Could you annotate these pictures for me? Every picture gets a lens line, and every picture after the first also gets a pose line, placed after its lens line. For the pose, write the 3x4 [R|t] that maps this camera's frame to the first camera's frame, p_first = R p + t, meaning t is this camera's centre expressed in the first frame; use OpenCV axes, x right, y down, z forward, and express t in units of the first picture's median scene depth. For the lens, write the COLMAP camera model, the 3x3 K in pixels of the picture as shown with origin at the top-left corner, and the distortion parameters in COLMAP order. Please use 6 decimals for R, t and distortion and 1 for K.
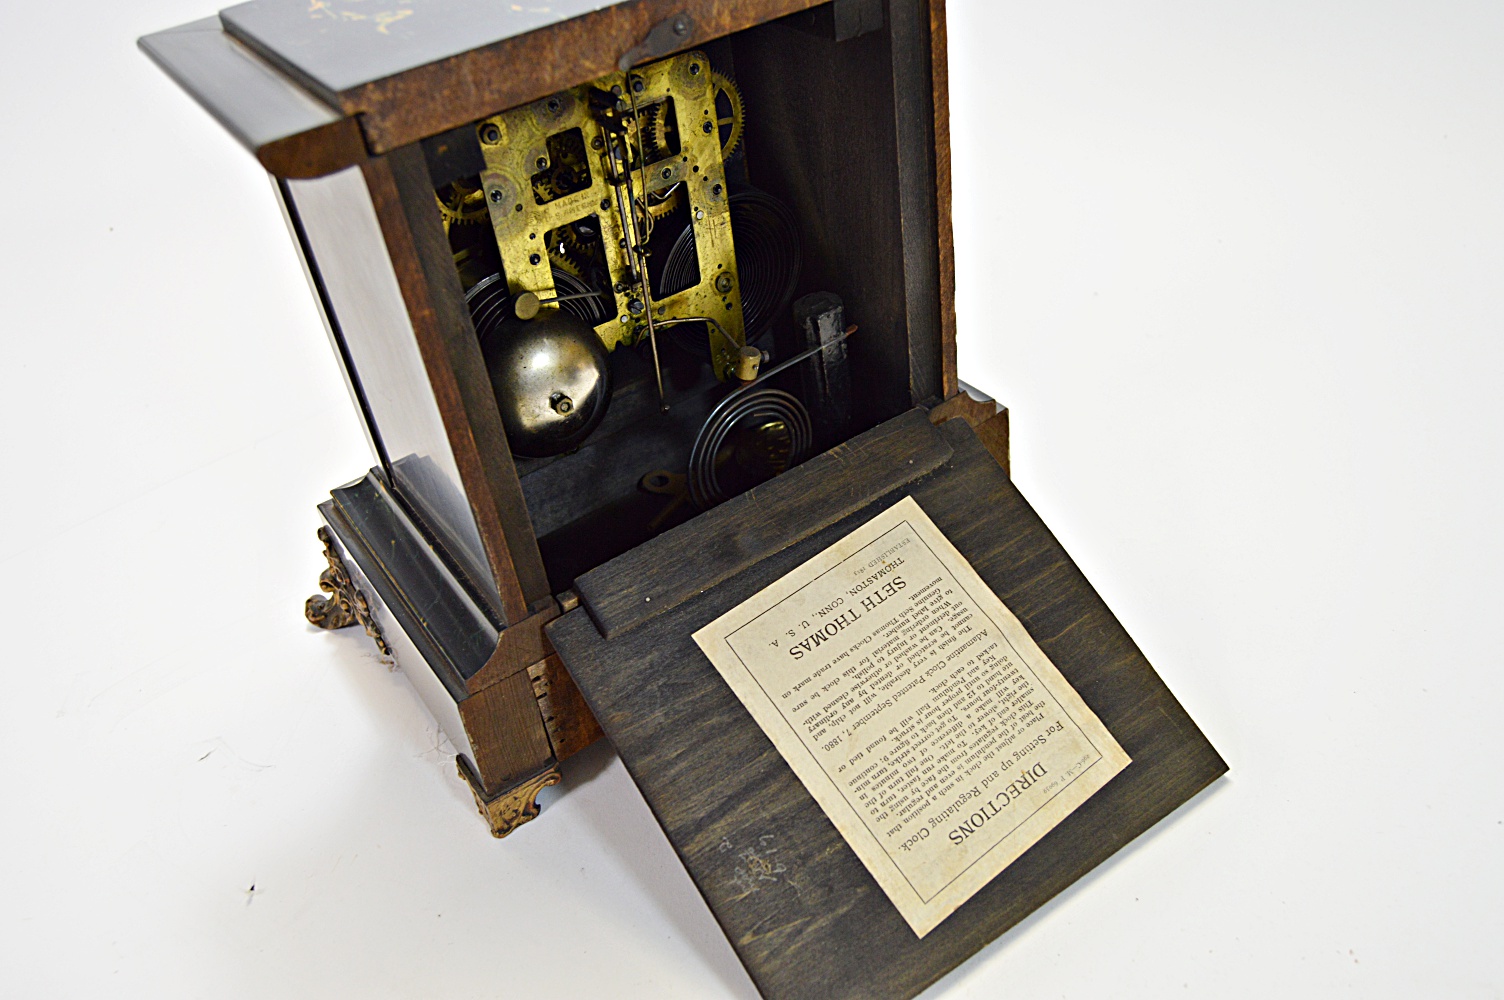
lens RADIAL K [[1252.9, 0, 751.4], [0, 1252.9, 498.3], [0, 0, 1]] dist [-0.008926, 0.009068]
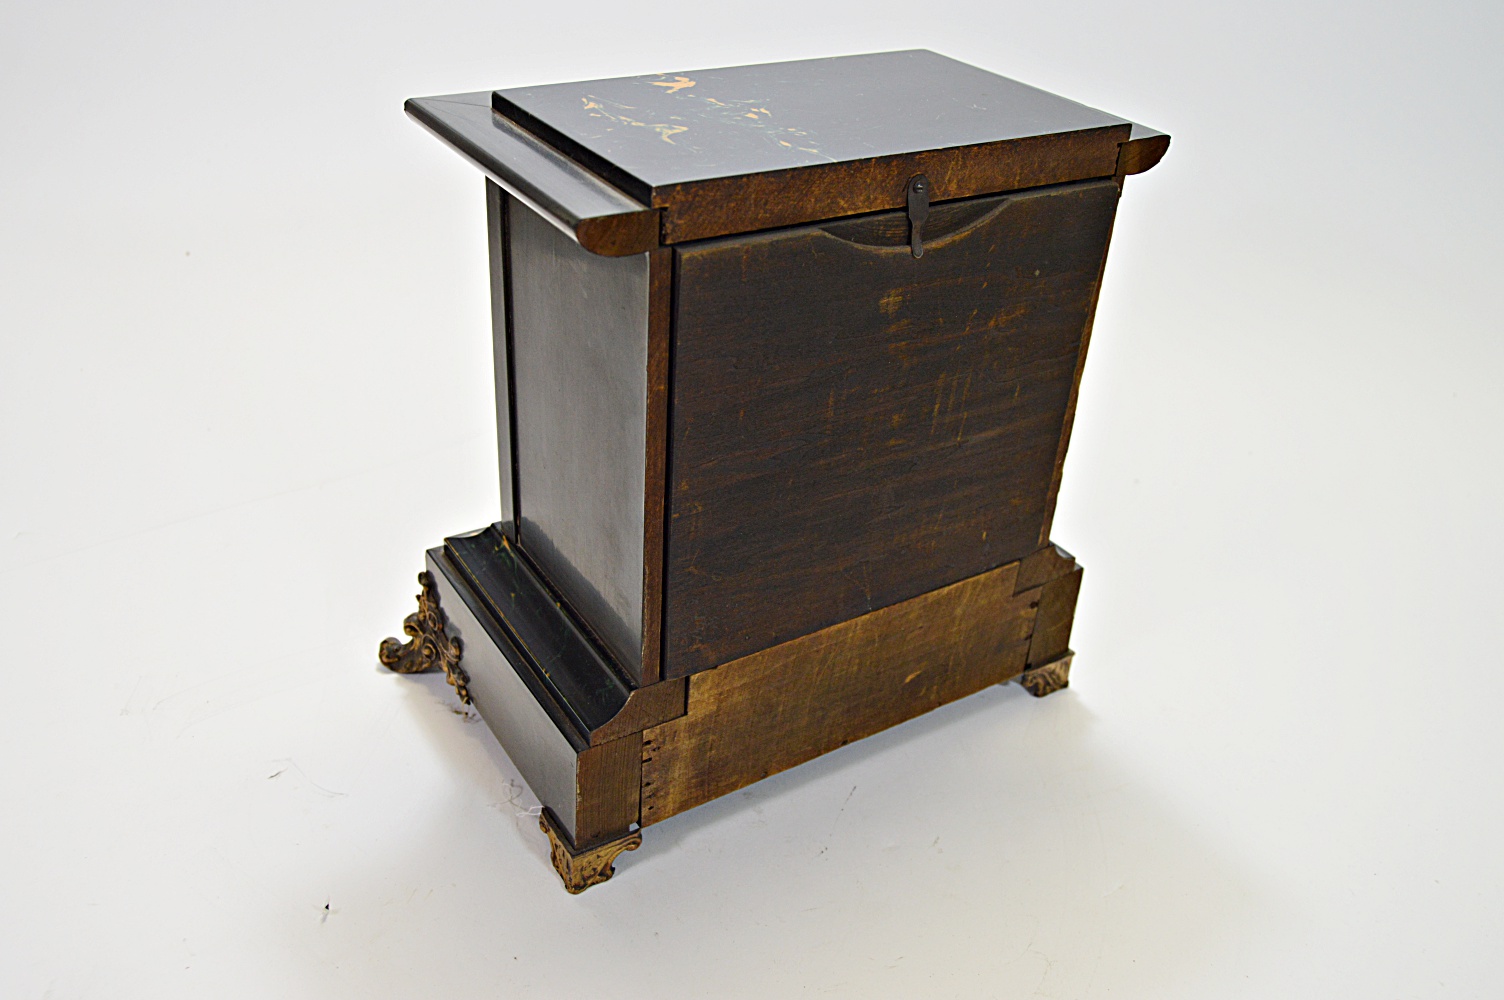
lens RADIAL K [[1306.9, 0, 753.4], [0, 1306.9, 500.8], [0, 0, 1]] dist [0.000730, -0.008381]
pose [[0.982886, 0.169914, 0.071160, -0.196729], [-0.160781, 0.979814, -0.118801, 0.060822], [-0.089910, 0.105326, 0.990365, -0.120586]]
